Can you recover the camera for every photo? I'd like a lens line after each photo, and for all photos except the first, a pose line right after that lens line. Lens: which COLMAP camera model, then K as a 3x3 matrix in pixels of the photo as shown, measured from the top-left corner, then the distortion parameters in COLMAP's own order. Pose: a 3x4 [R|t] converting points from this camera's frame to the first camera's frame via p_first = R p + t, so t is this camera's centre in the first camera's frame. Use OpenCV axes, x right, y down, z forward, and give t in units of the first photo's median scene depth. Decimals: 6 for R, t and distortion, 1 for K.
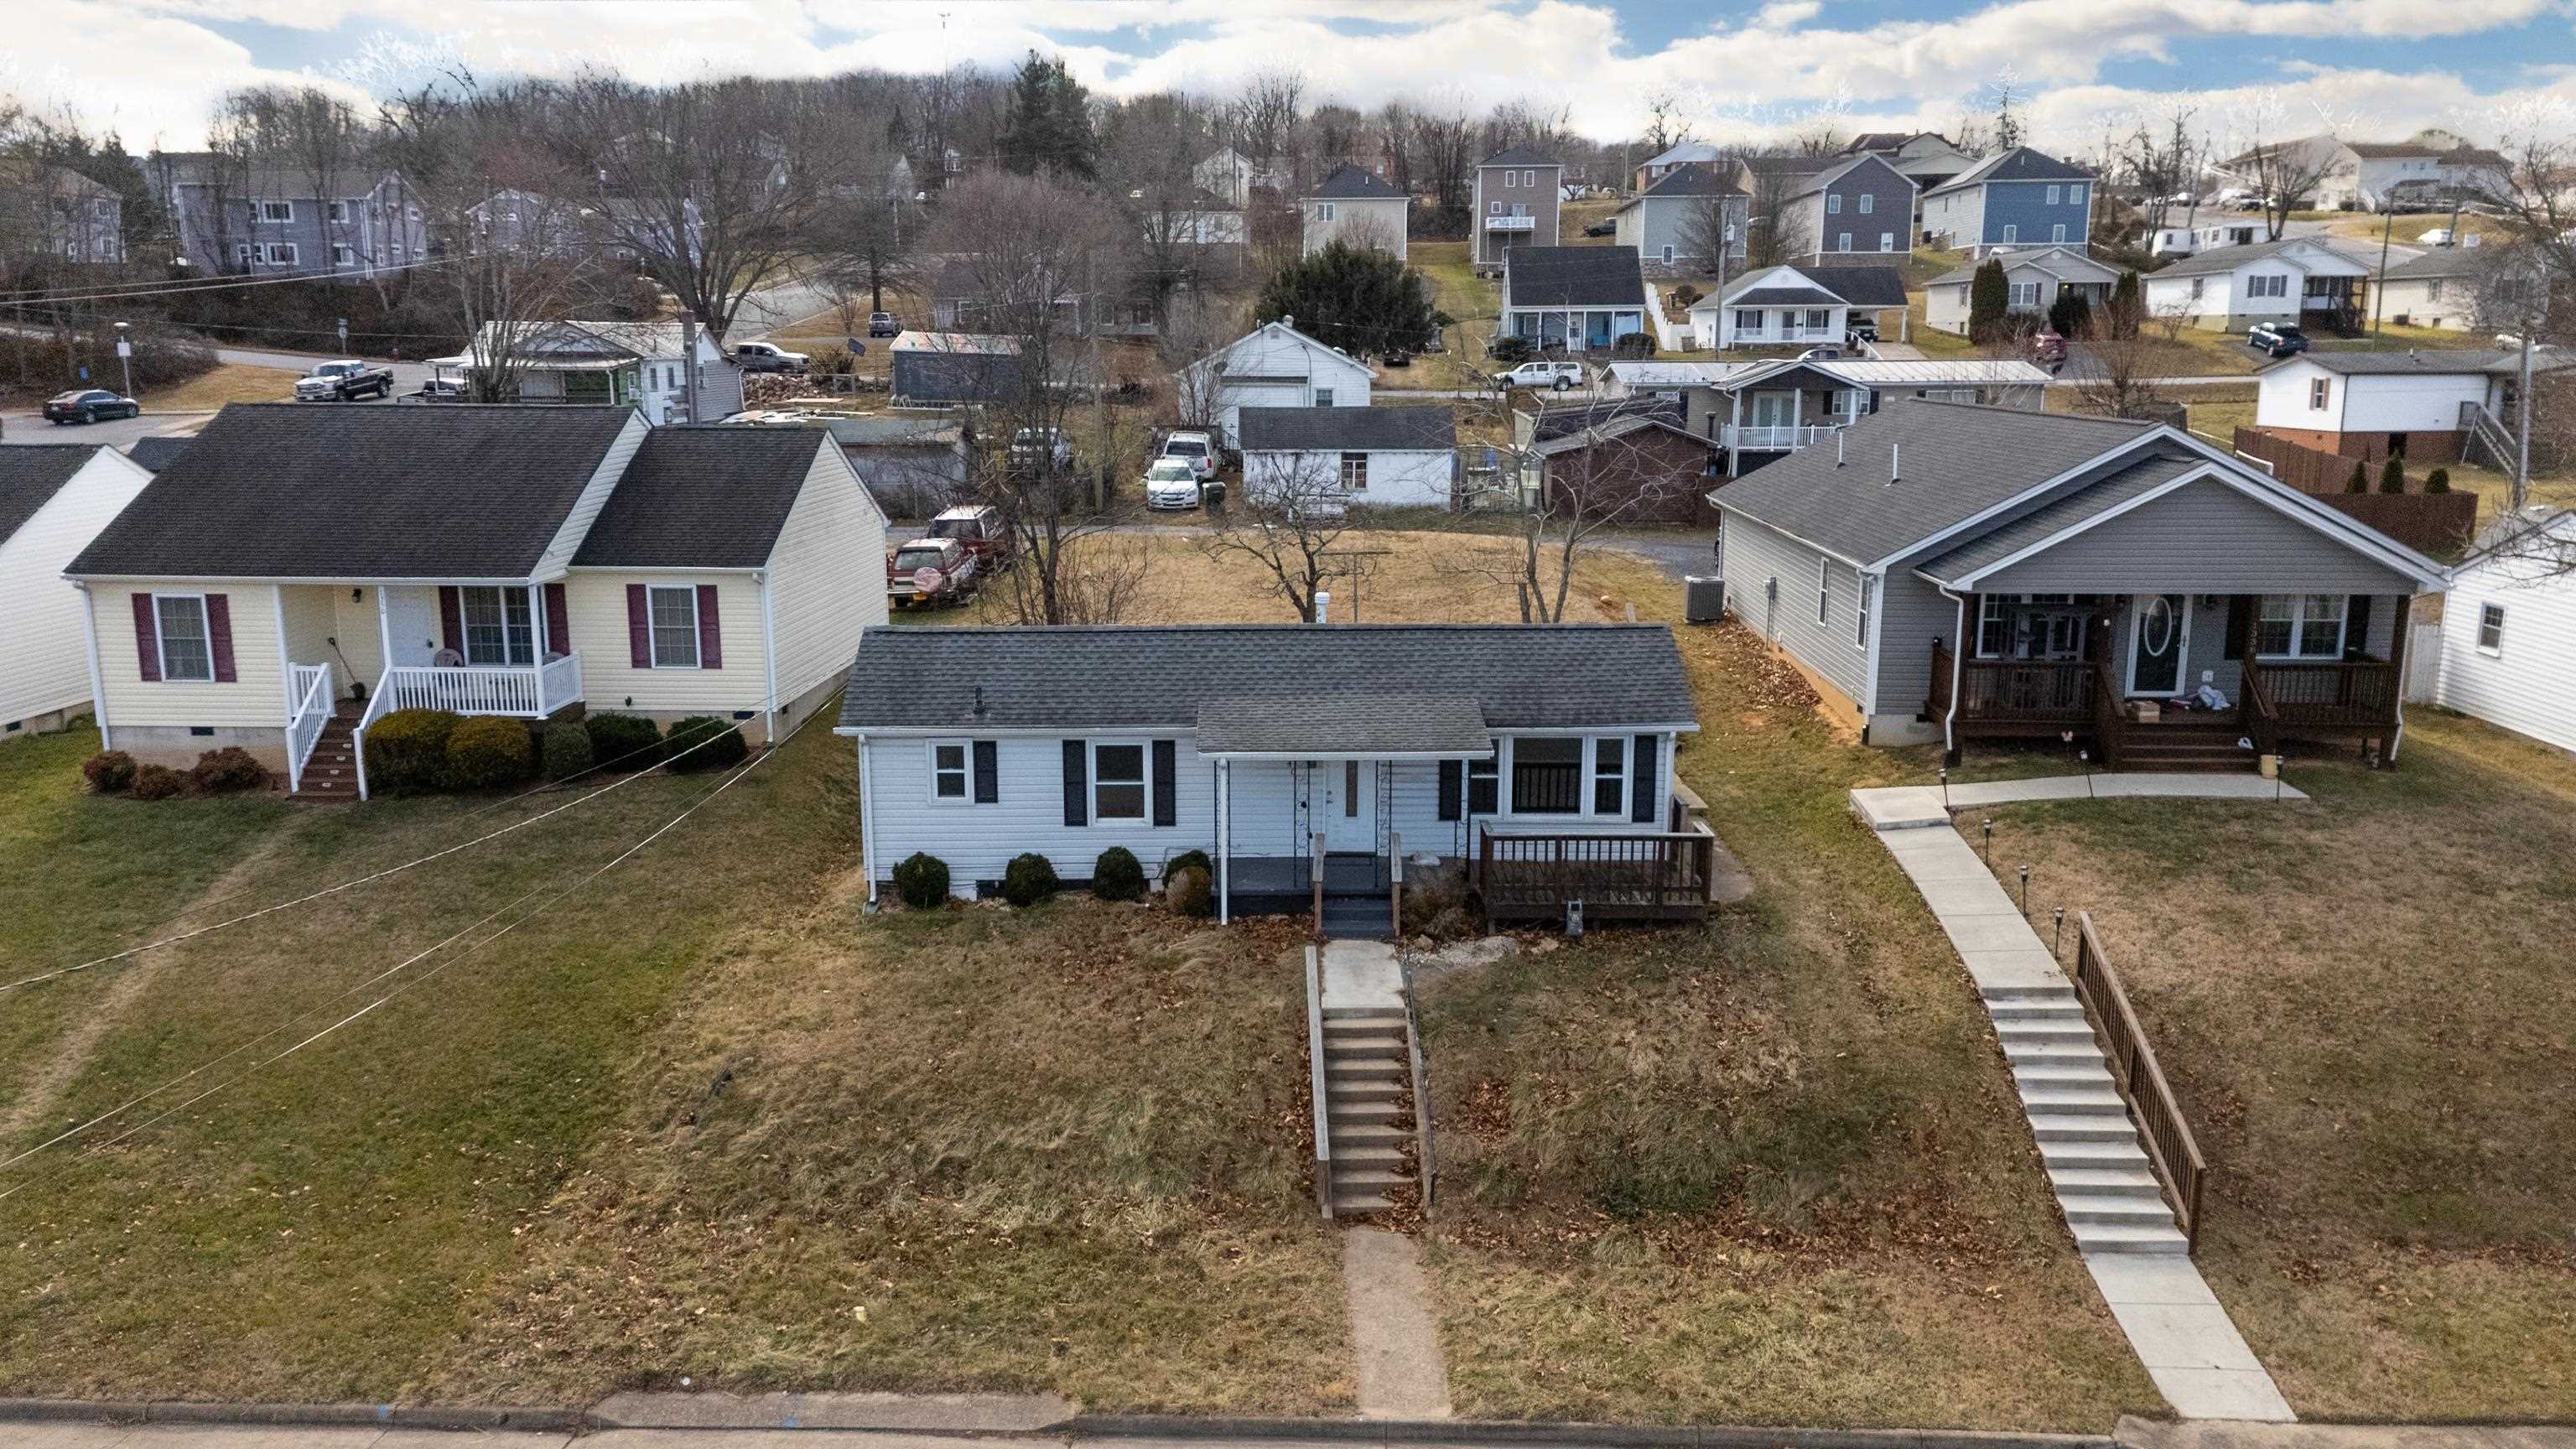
lens RADIAL K [[1893.1, 0, 1288.0], [0, 1893.1, 724.5], [0, 0, 1]] dist [0.084517, -0.082358]
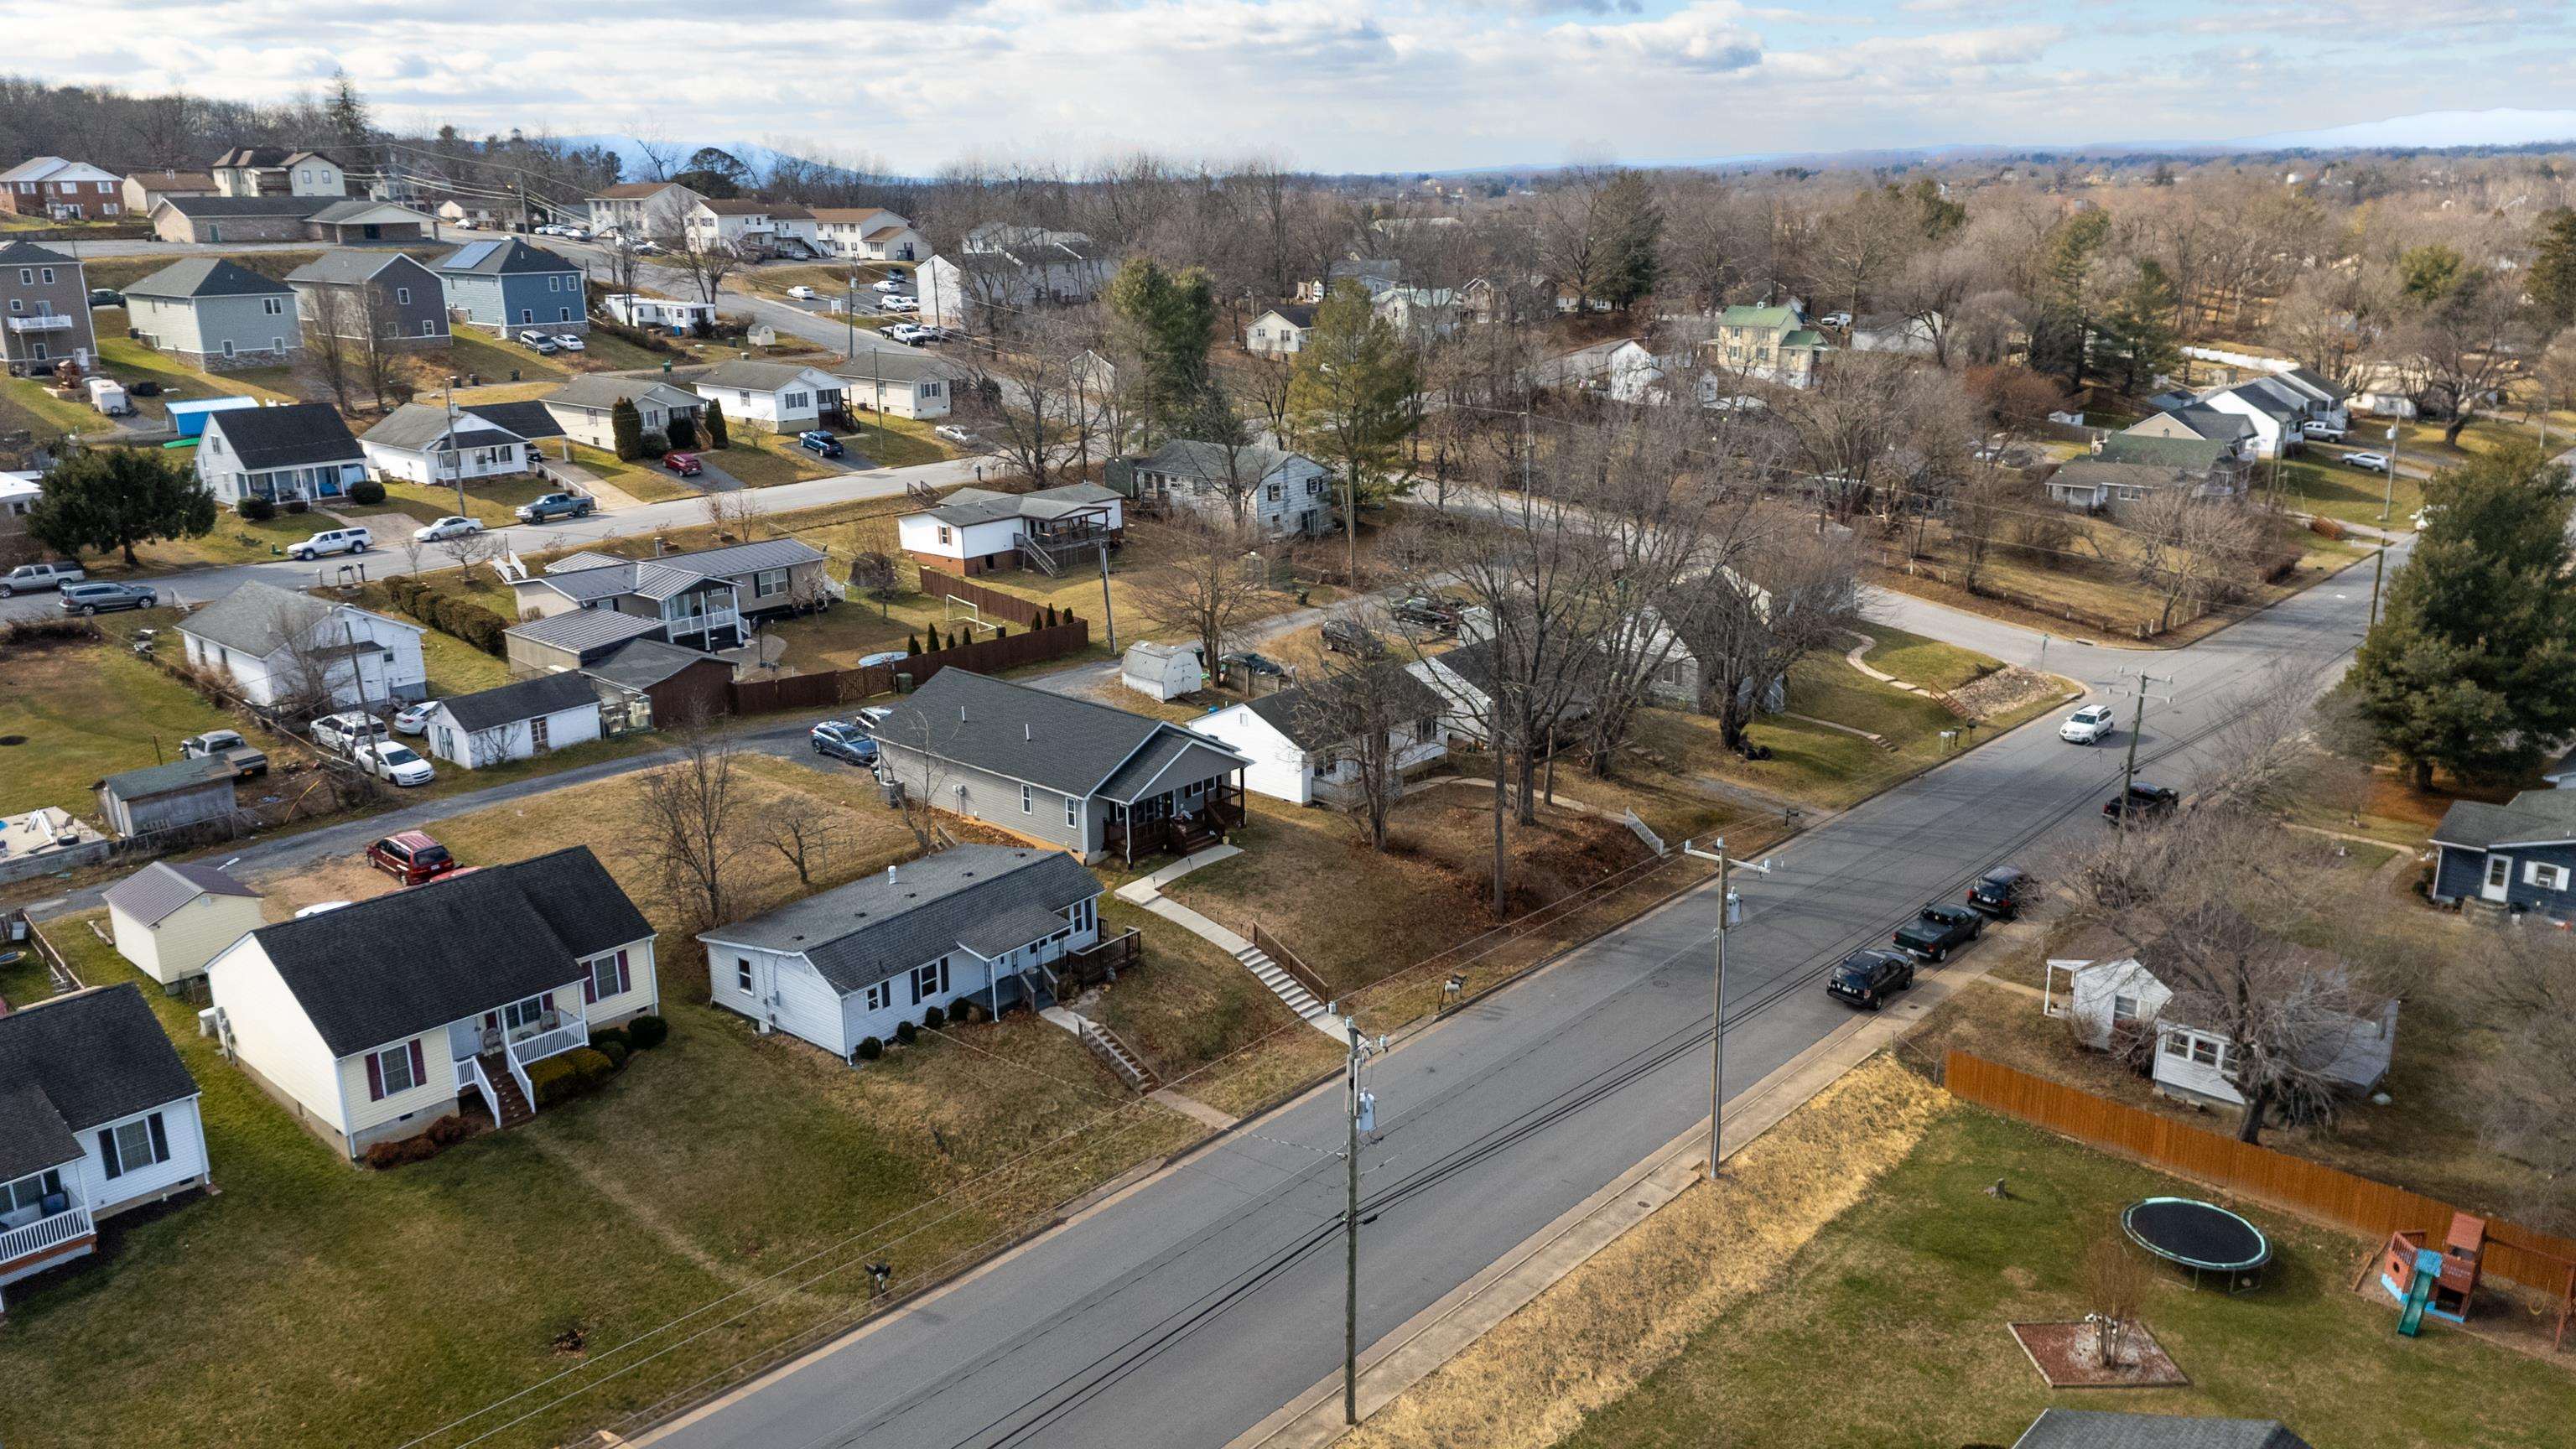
lens RADIAL K [[1893.1, 0, 1288.0], [0, 1893.1, 724.5], [0, 0, 1]] dist [0.084517, -0.082358]
pose [[0.648177, -0.218114, 0.729584, -1.495158], [0.168256, 0.975443, 0.142133, -0.556367], [-0.742669, 0.030630, 0.668958, -0.963231]]
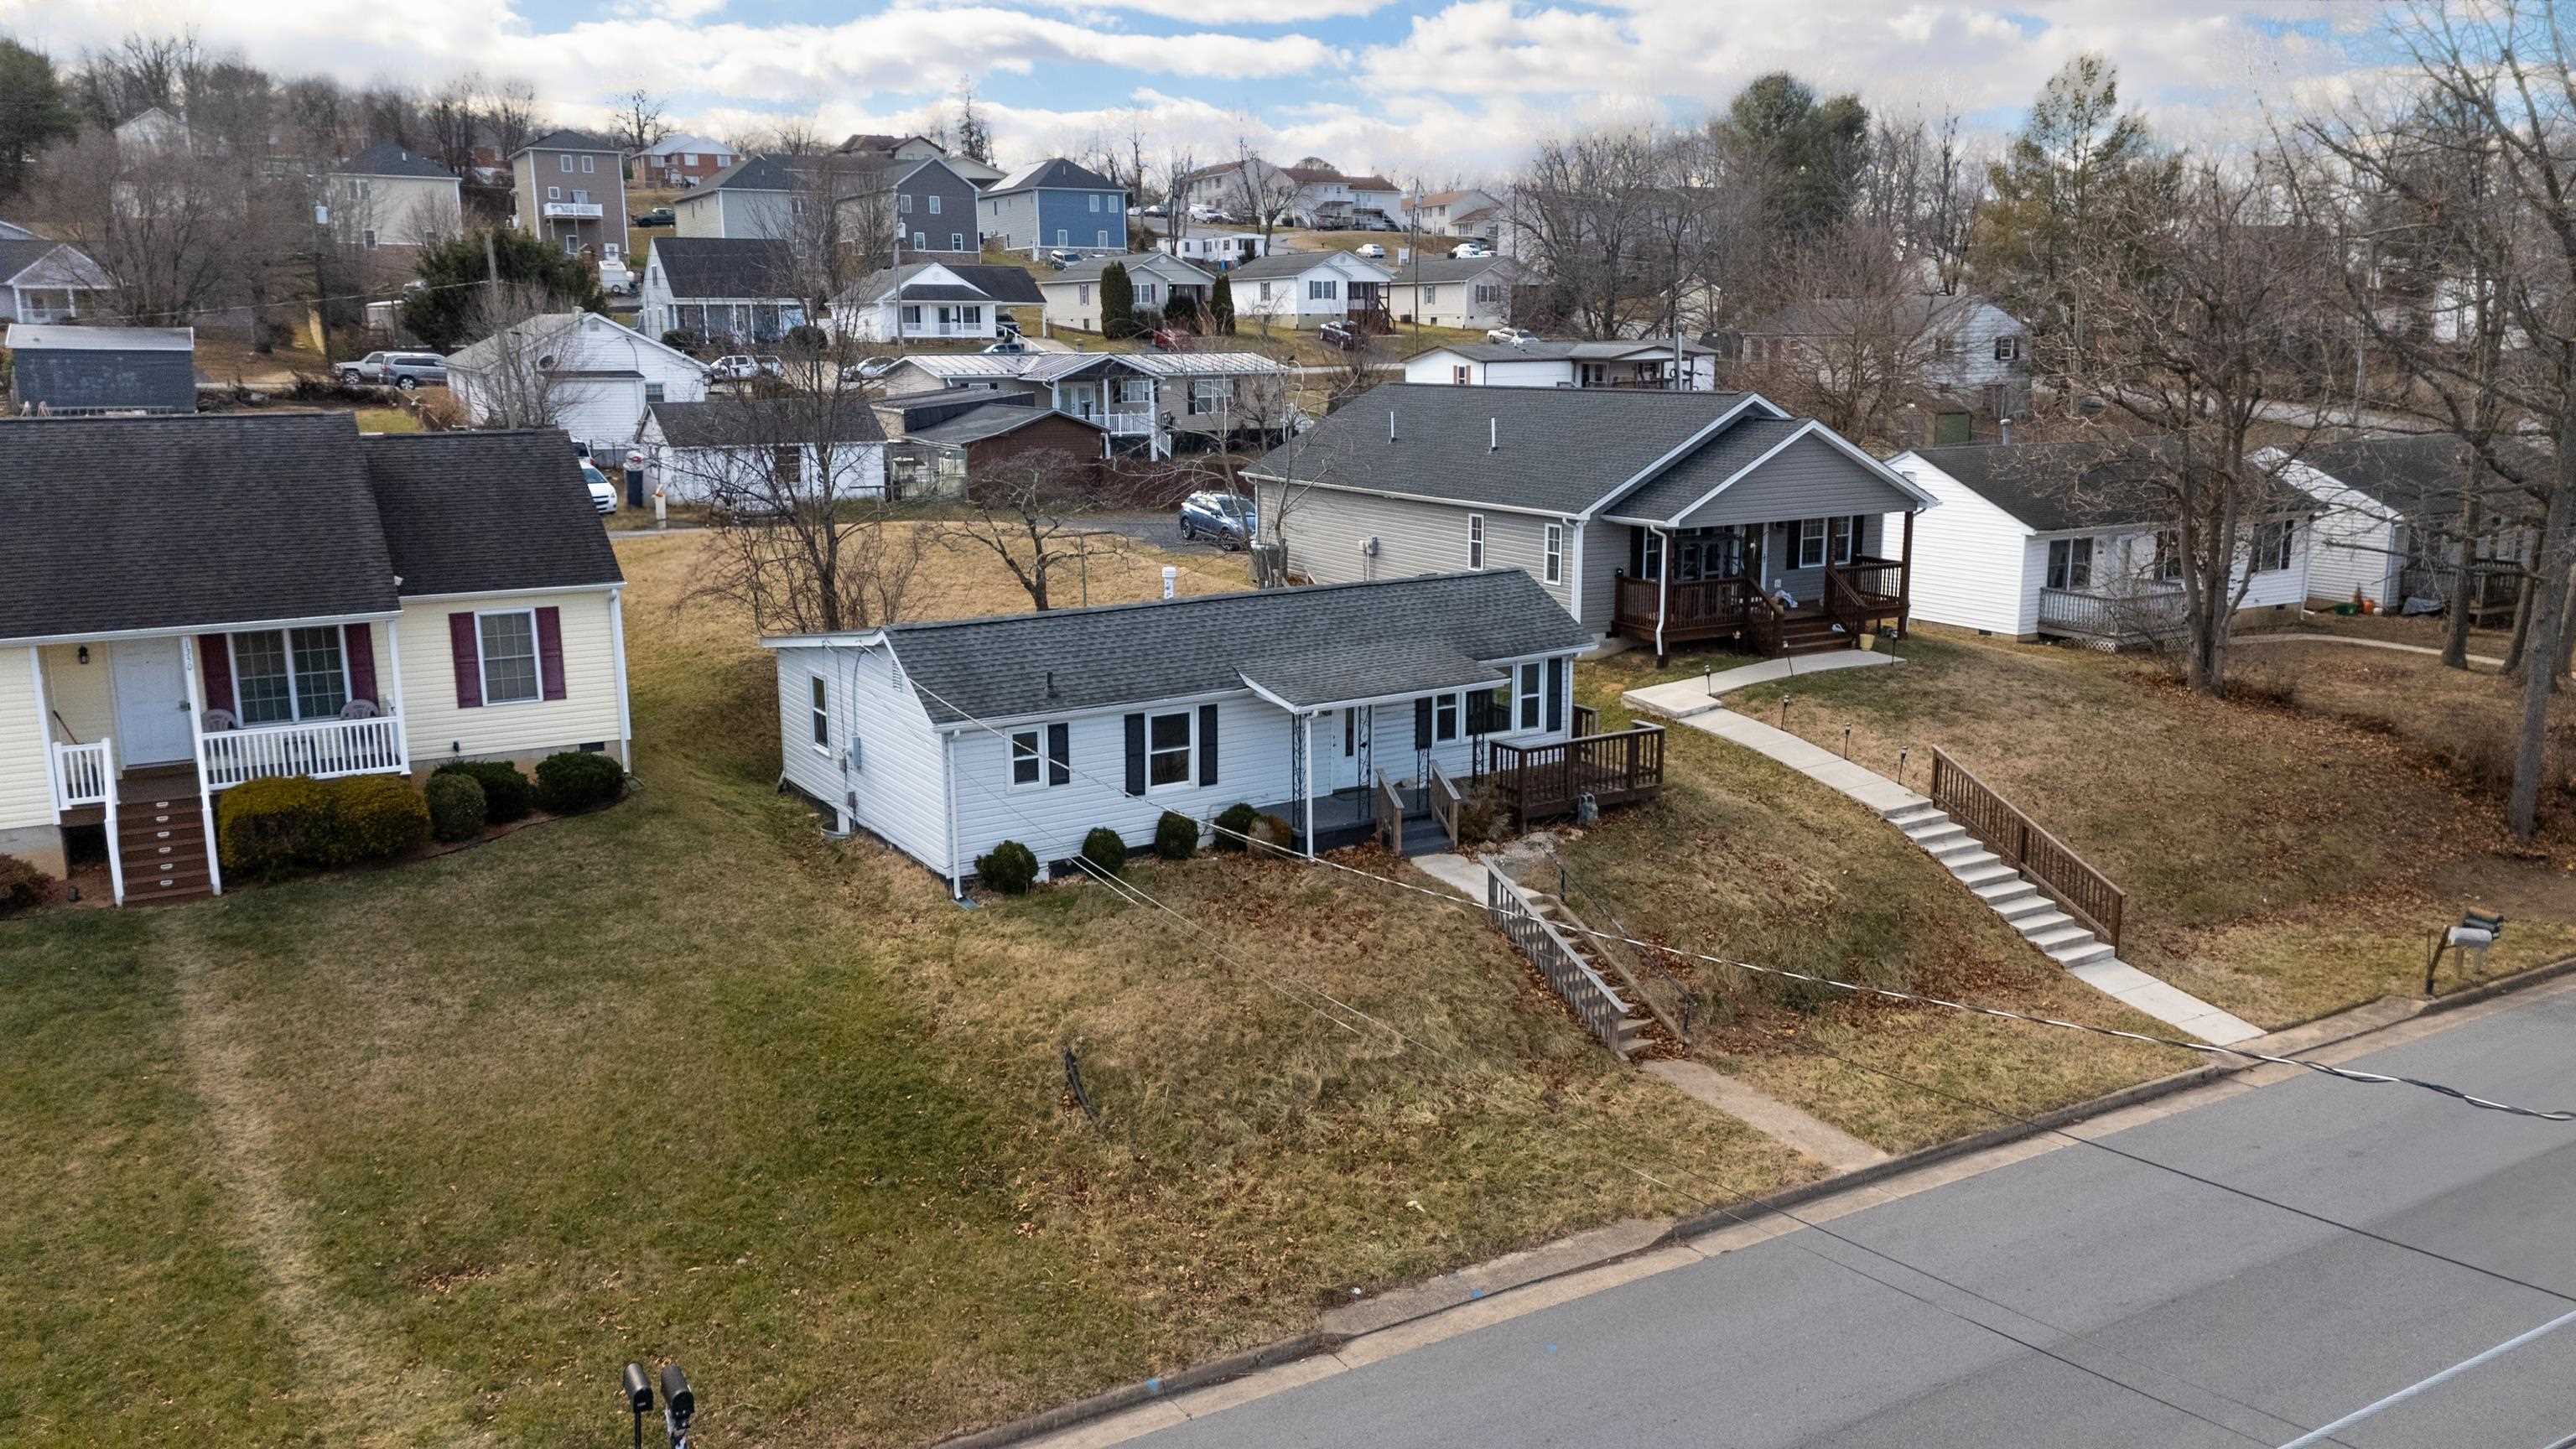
lens RADIAL K [[1893.1, 0, 1288.0], [0, 1893.1, 724.5], [0, 0, 1]] dist [0.084517, -0.082358]
pose [[0.852647, -0.112106, 0.510319, -0.580047], [0.110874, 0.993288, 0.032956, -0.011059], [-0.510589, 0.028481, 0.859353, 0.055625]]
